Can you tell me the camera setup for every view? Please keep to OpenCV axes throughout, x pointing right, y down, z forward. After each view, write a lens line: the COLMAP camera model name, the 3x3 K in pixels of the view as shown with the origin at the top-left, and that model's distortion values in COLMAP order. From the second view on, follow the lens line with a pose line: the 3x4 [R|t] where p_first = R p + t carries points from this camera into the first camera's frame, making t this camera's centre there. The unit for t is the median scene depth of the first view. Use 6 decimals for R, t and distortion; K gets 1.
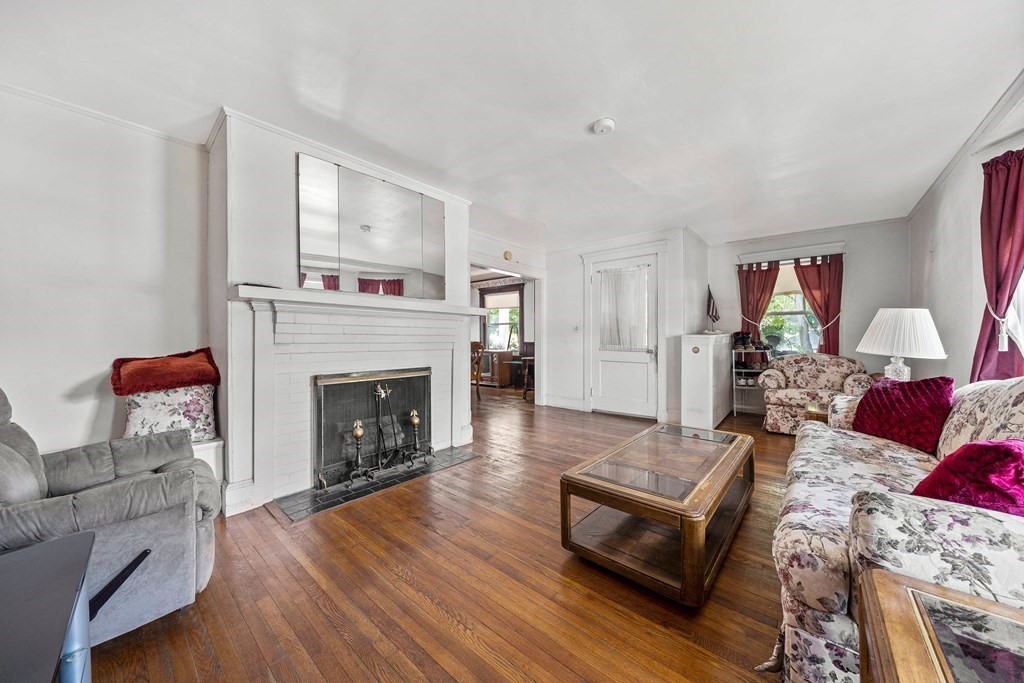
lens RADIAL K [[355.0, 0, 511.8], [0, 355.0, 338.9], [0, 0, 1]] dist [-0.000281, -0.000010]
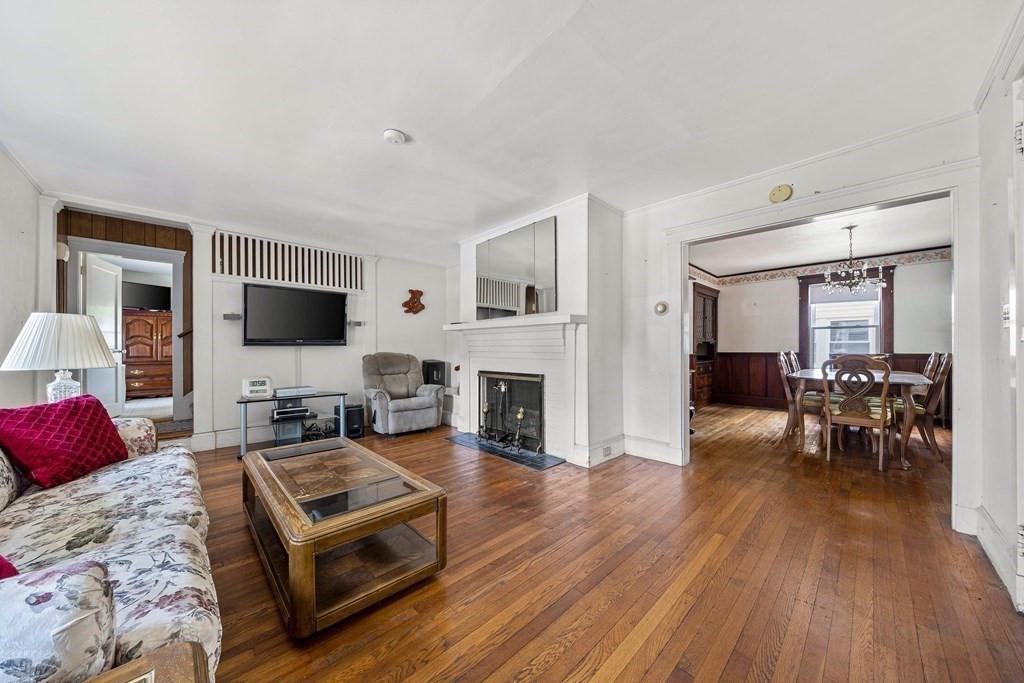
lens RADIAL K [[348.6, 0, 511.3], [0, 348.6, 346.7], [0, 0, 1]] dist [-0.001949, -0.000102]
pose [[-0.094283, -0.003331, -0.995540, 0.937703], [0.002164, 0.999991, -0.003551, -0.004044], [0.995543, -0.002489, -0.094275, 1.104440]]
